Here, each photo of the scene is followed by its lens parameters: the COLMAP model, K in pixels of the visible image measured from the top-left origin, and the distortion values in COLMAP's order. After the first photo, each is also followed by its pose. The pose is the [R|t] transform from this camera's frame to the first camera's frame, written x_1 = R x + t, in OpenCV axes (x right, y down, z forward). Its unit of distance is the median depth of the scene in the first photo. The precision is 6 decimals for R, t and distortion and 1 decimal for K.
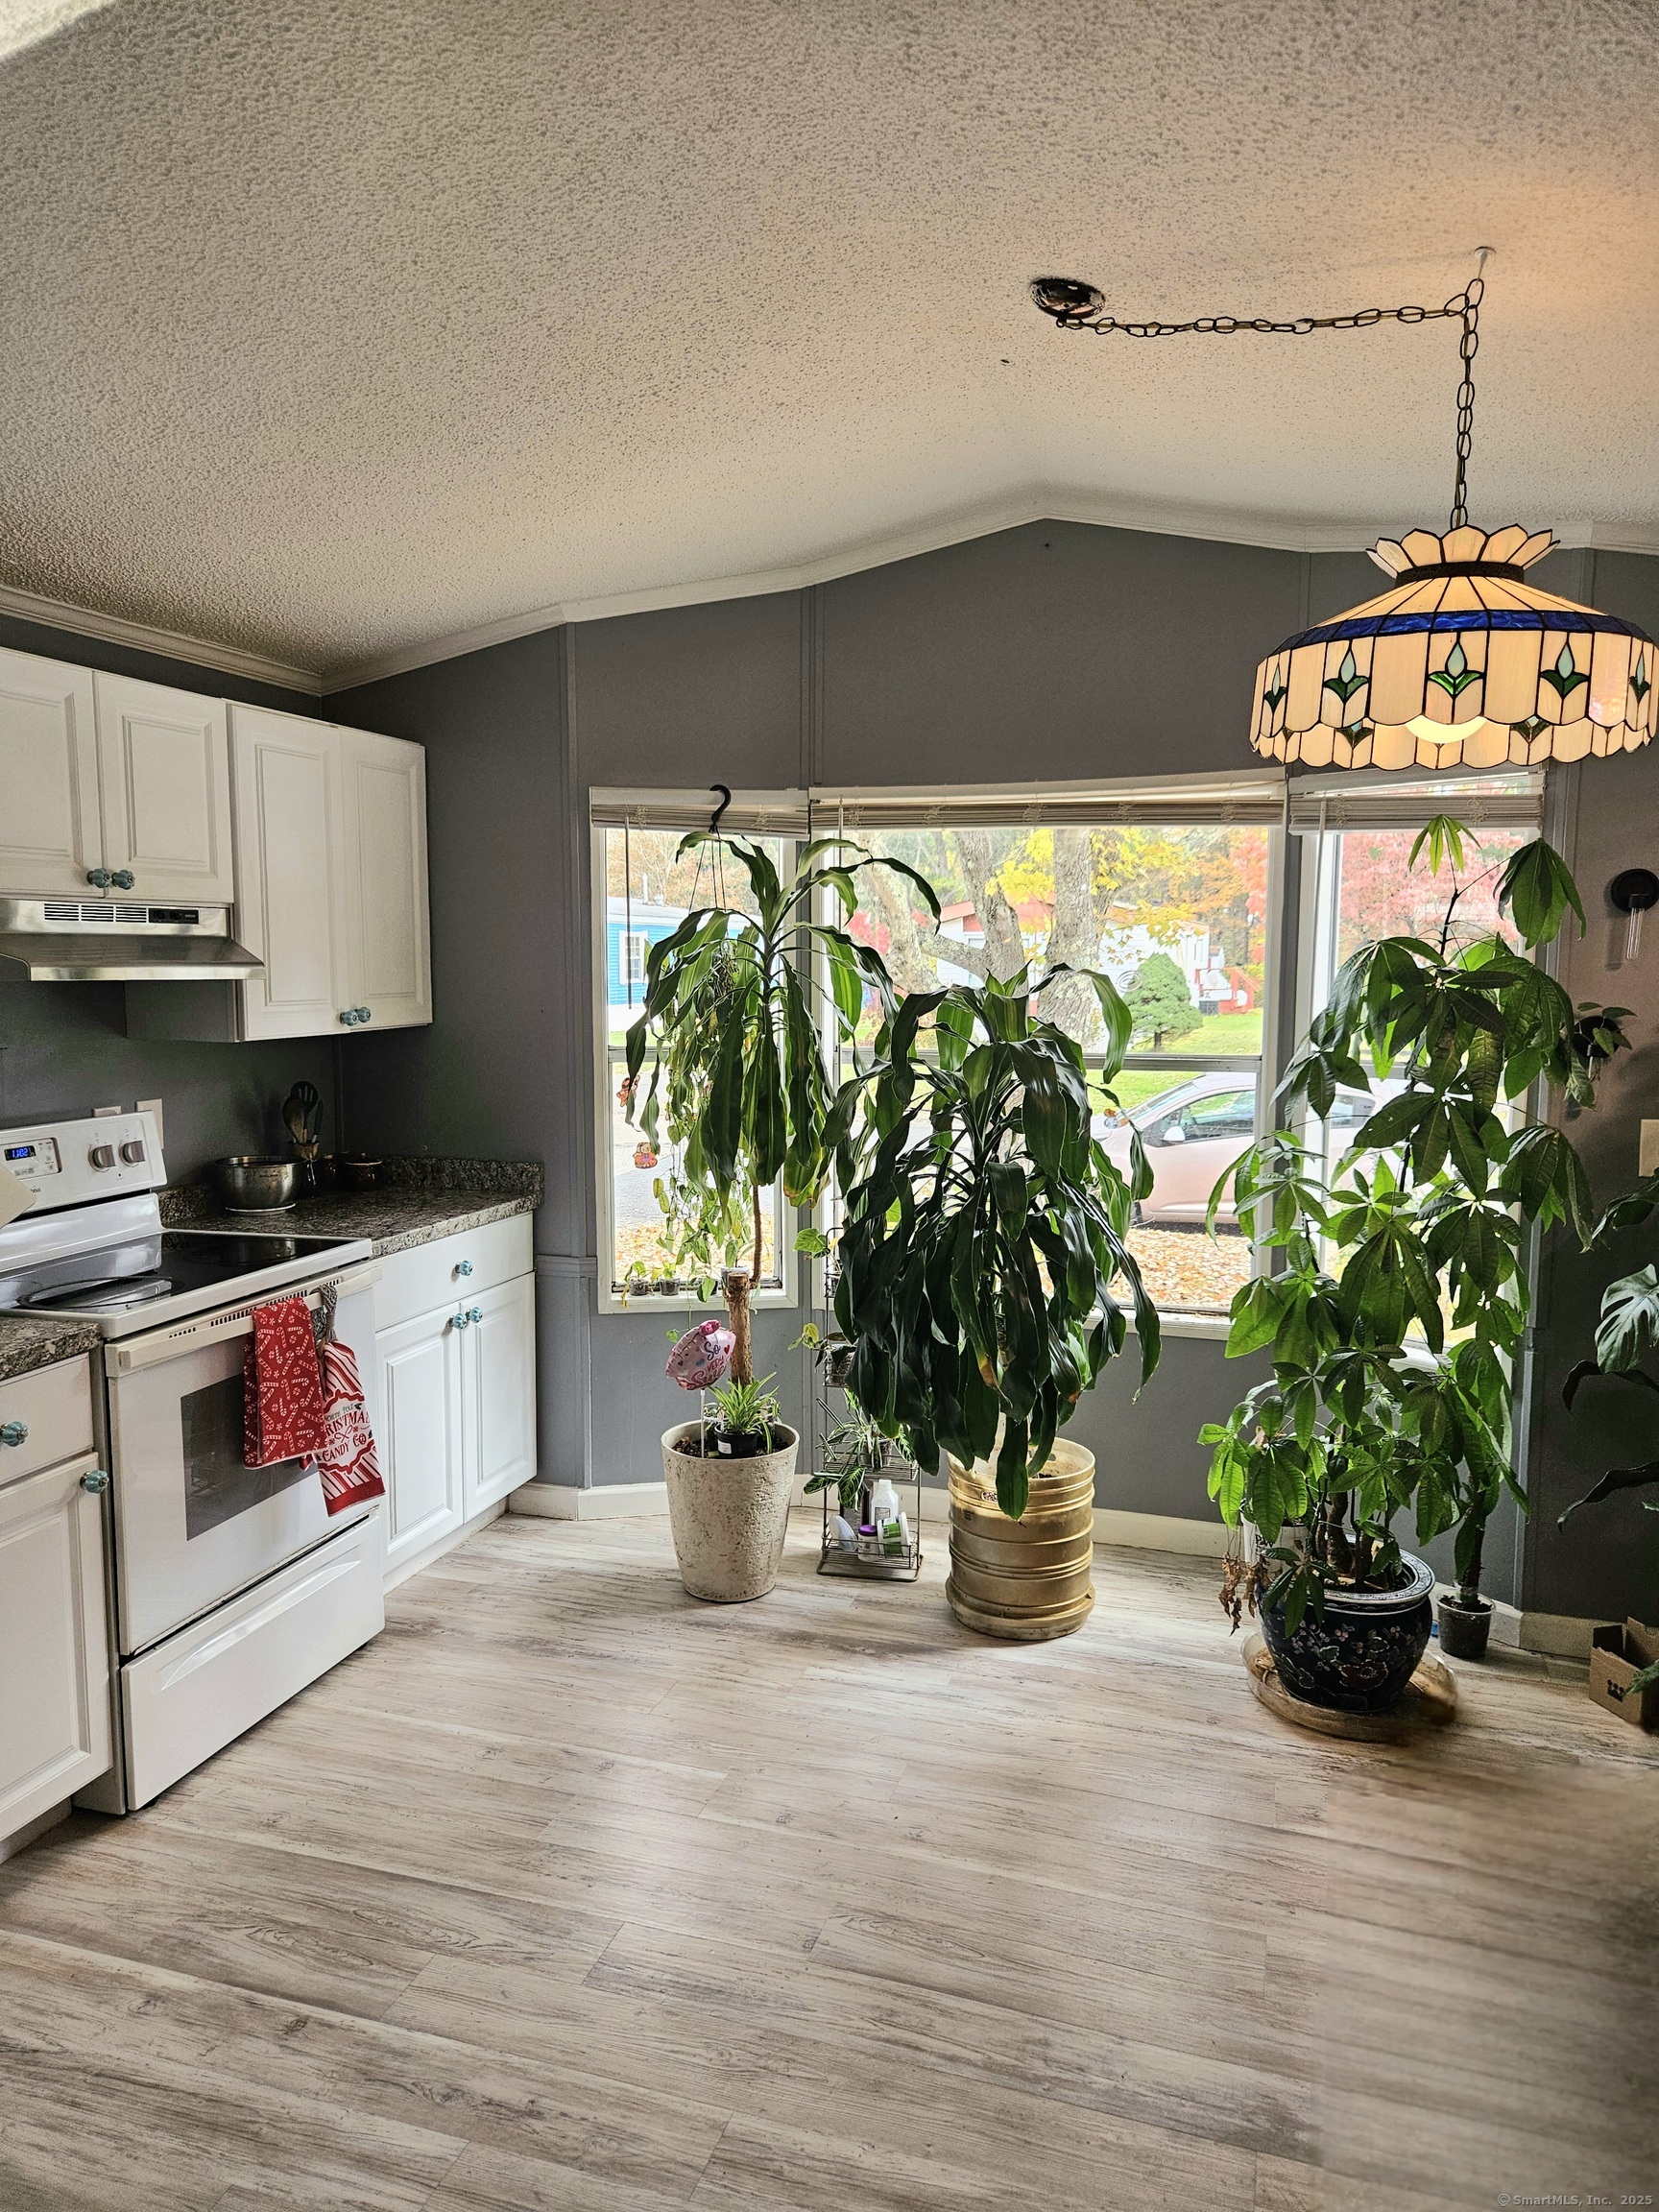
lens RADIAL K [[1493.2, 0, 829.5], [0, 1493.2, 1106.0], [0, 0, 1]] dist [0.023010, -0.002056]
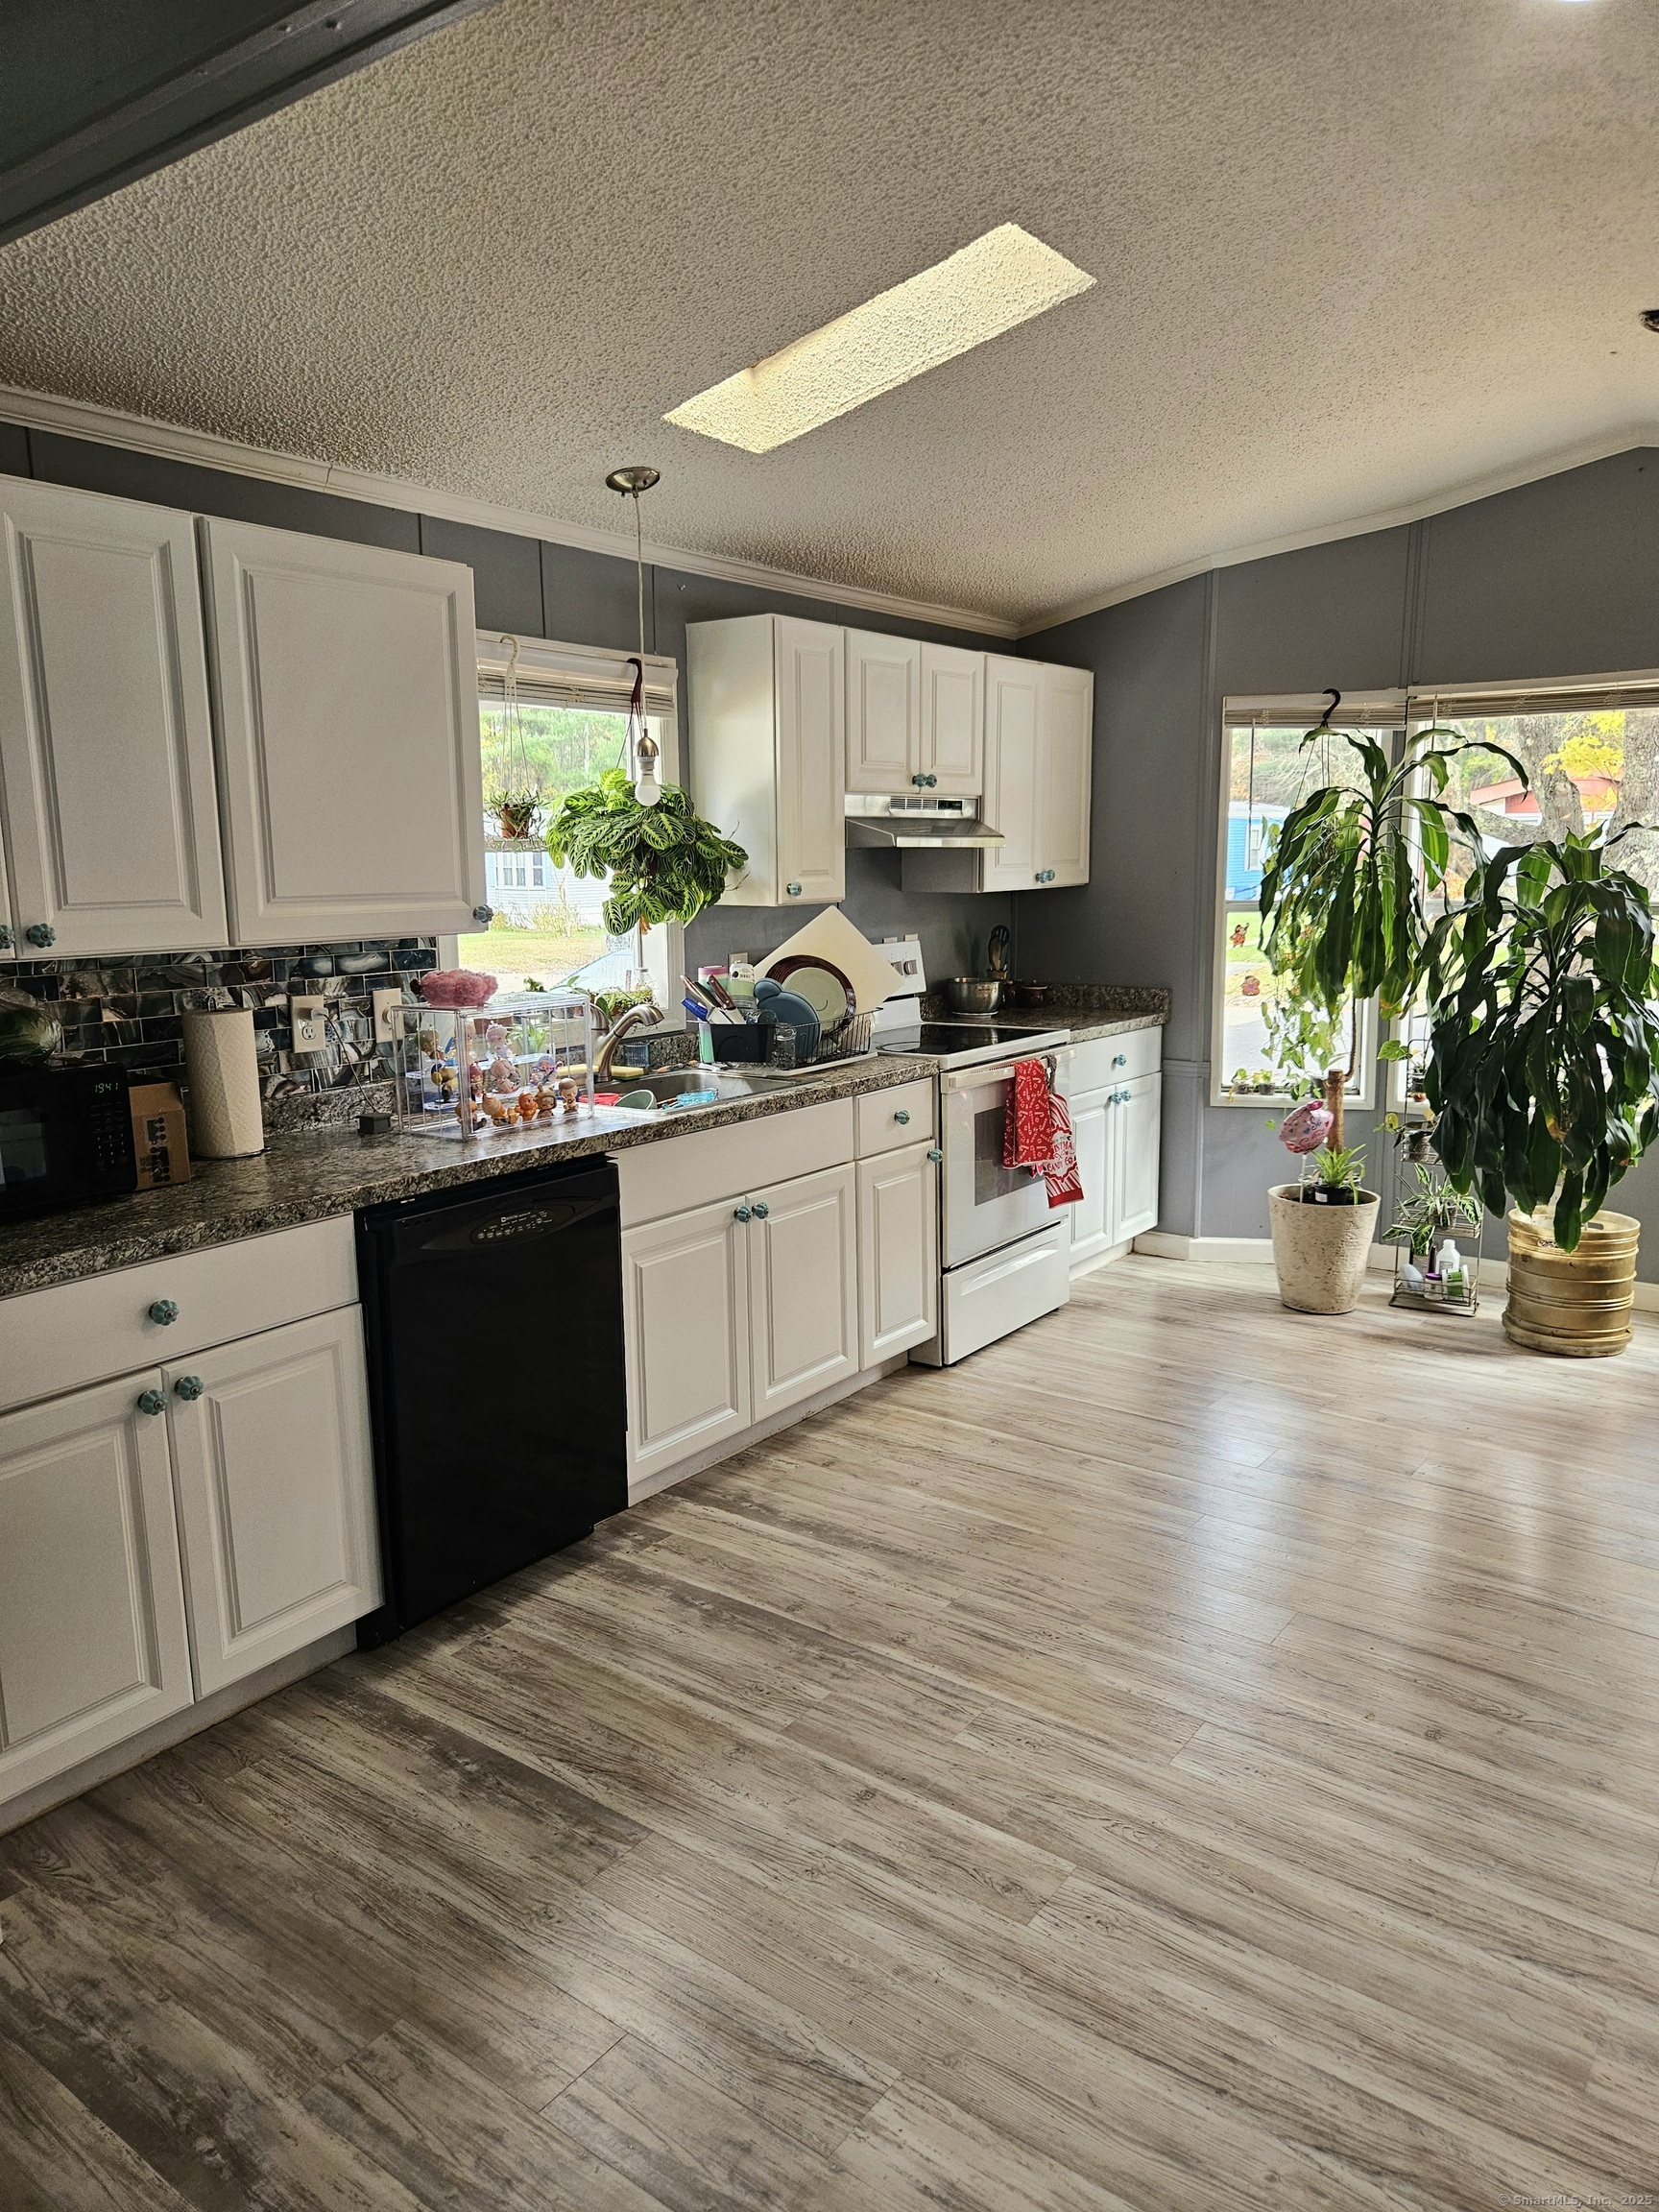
lens RADIAL K [[1487.7, 0, 795.0], [0, 1487.7, 1097.6], [0, 0, 1]] dist [0.055765, -0.046120]
pose [[0.941731, 0.040356, -0.333937, -0.072945], [-0.019061, 0.997584, 0.066803, 0.061818], [0.335826, -0.056546, 0.940225, -0.421800]]
